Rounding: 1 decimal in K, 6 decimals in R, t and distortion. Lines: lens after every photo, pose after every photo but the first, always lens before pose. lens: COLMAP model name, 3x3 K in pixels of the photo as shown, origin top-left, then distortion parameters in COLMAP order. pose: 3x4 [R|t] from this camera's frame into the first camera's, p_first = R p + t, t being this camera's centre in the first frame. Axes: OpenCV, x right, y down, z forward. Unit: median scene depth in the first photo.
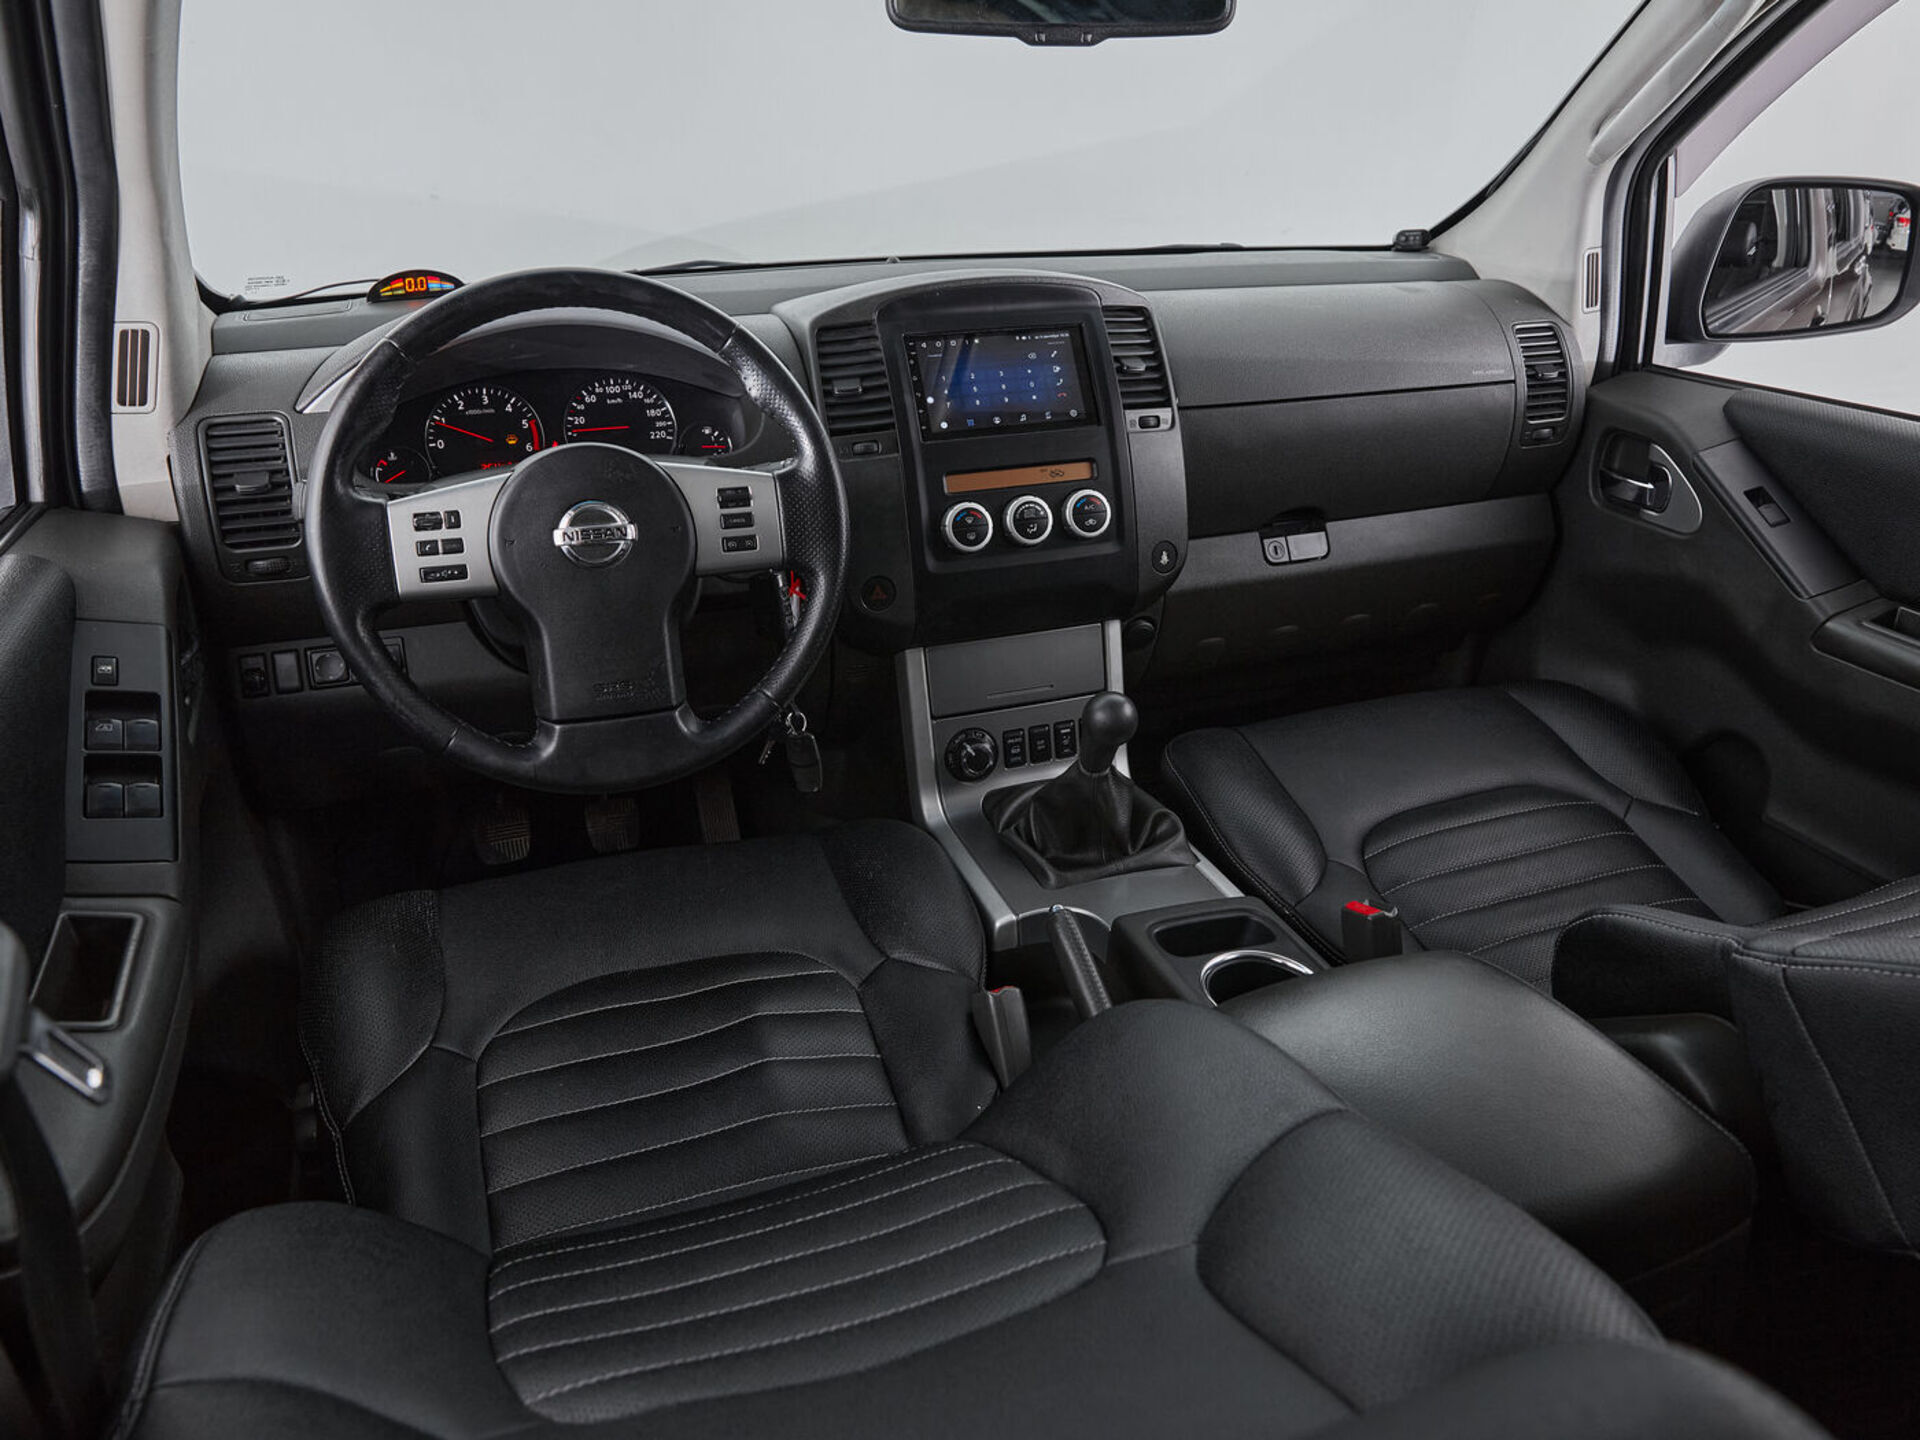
lens RADIAL K [[1423.6, 0, 995.9], [0, 1423.6, 728.9], [0, 0, 1]] dist [-0.009630, 0.005175]
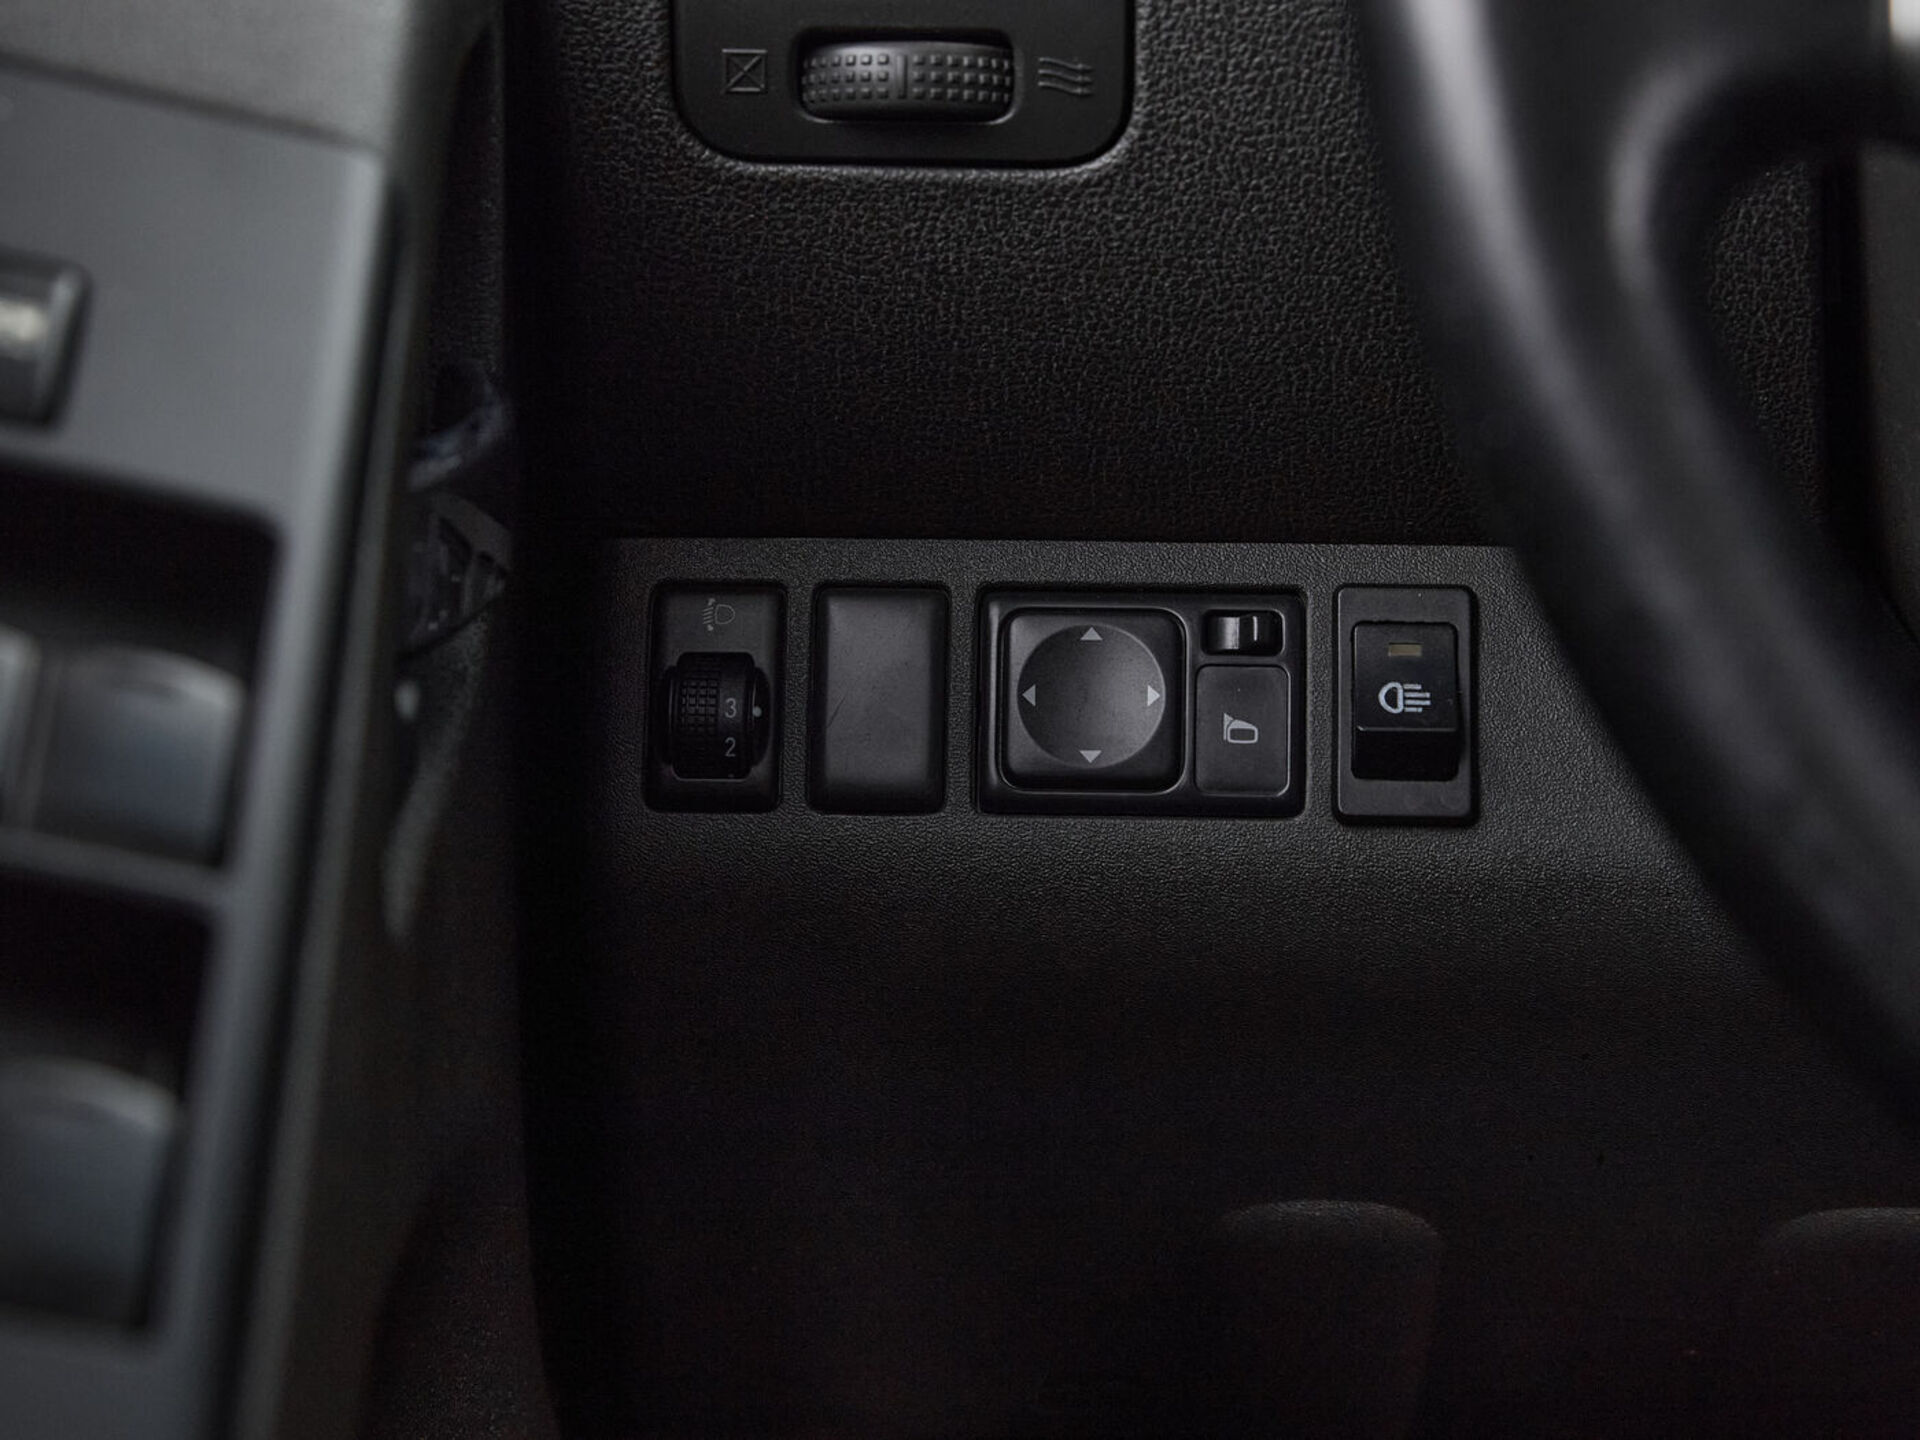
lens RADIAL K [[4065.0, 0, 966.2], [0, 4065.0, 716.6], [0, 0, 1]] dist [-0.140233, 0.000000]
pose [[0.930601, 0.091082, -0.354521, -0.274736], [-0.148574, 0.979163, -0.138438, 0.030650], [0.334525, 0.181504, 0.924743, 0.471485]]
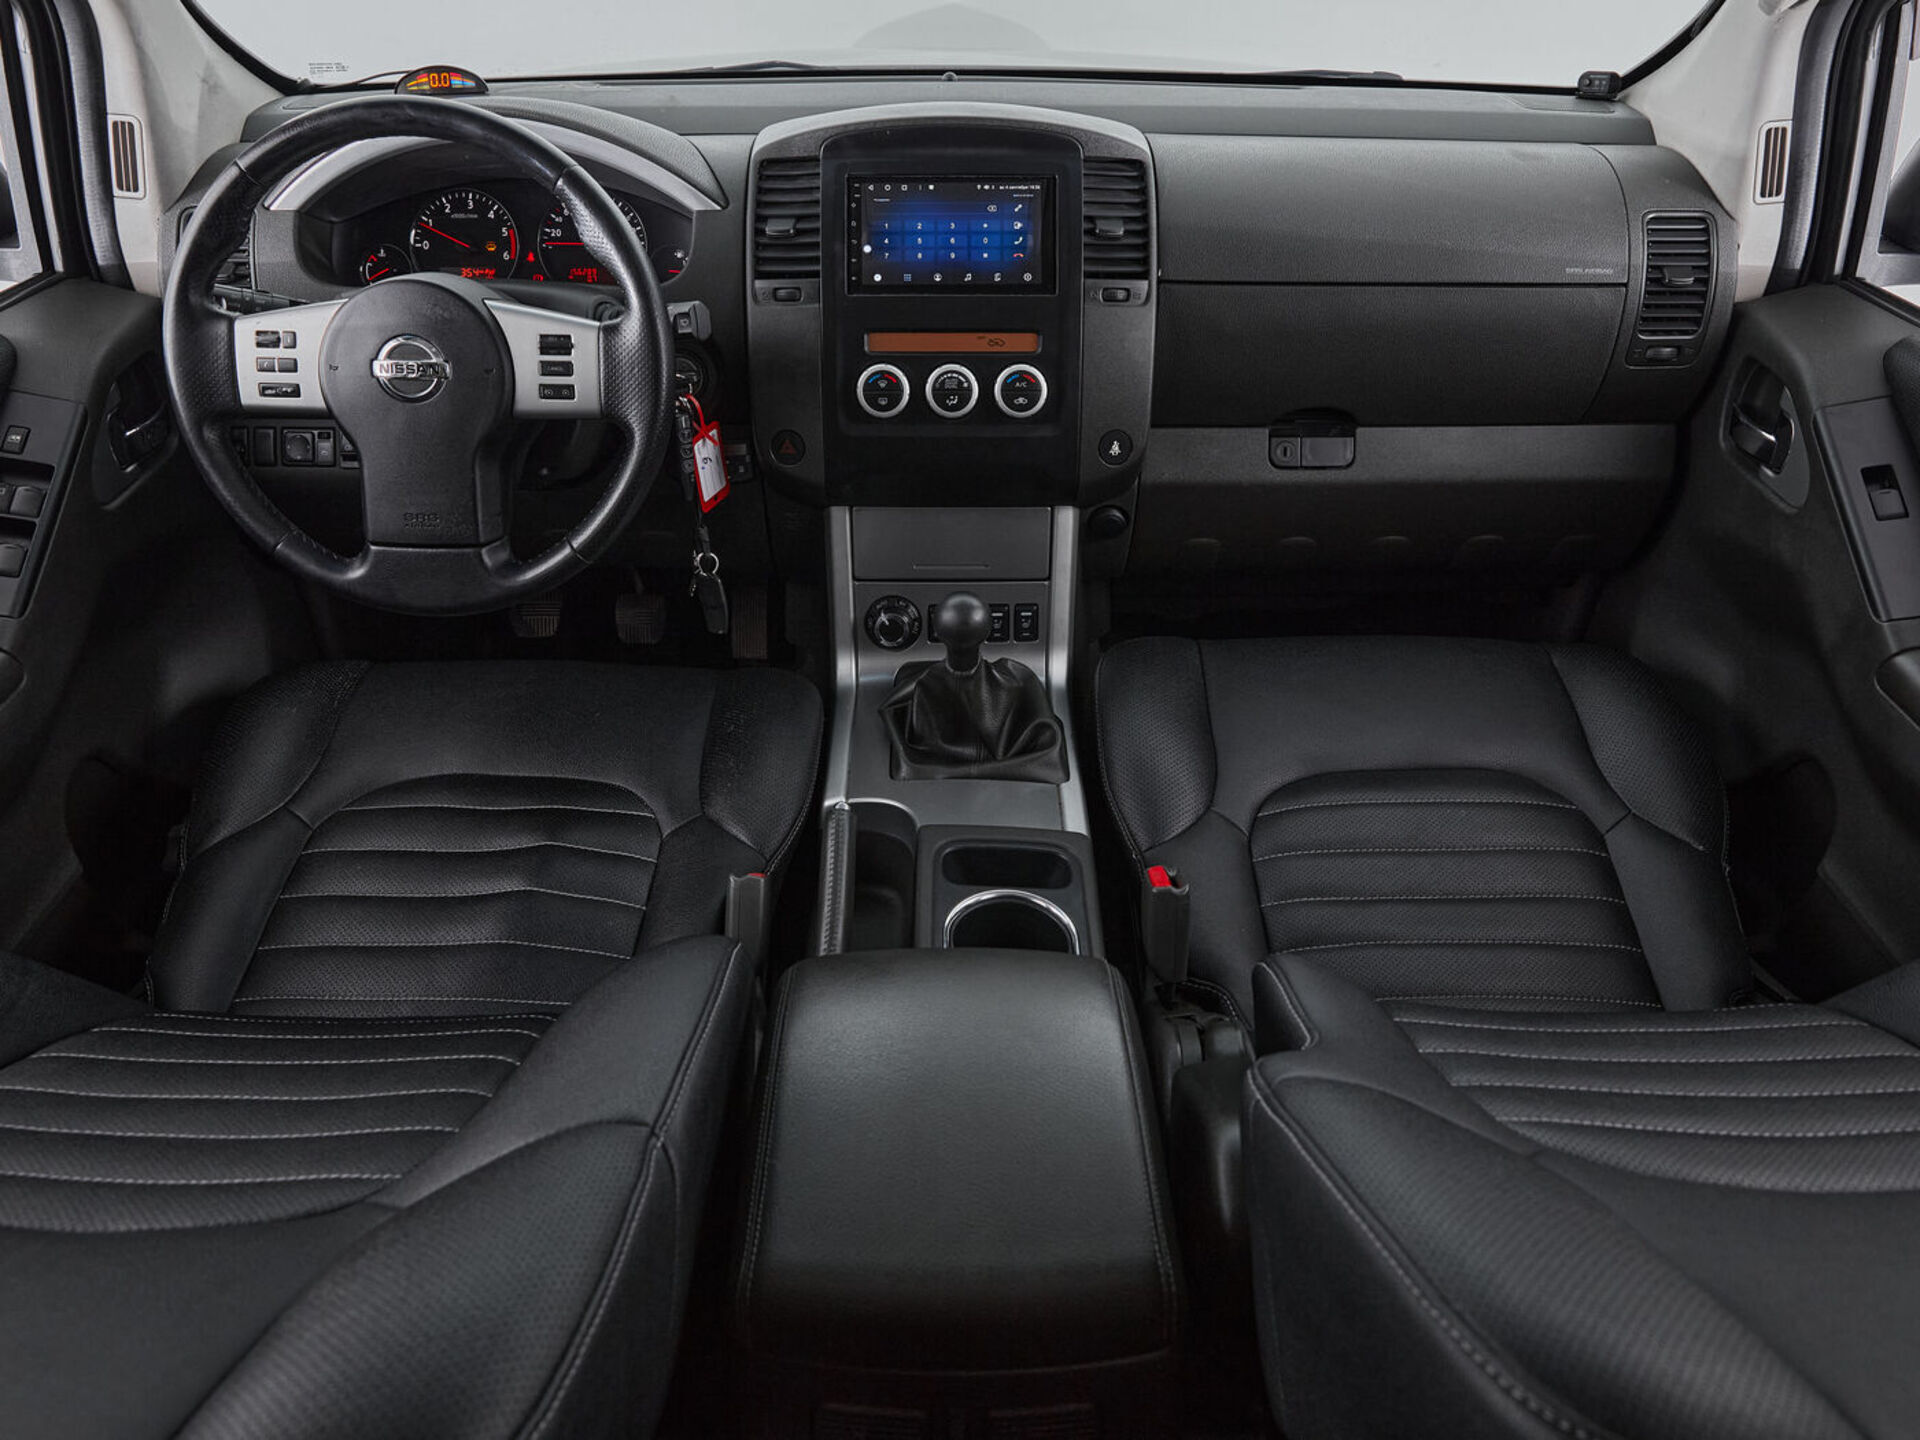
lens RADIAL K [[1423.6, 0, 971.2], [0, 1423.6, 709.6], [0, 0, 1]] dist [-0.009630, 0.005175]
pose [[0.935893, 0.197462, -0.291743, 0.347369], [-0.152344, 0.973557, 0.170227, -0.103318], [0.317641, -0.114869, 0.941227, 0.100033]]
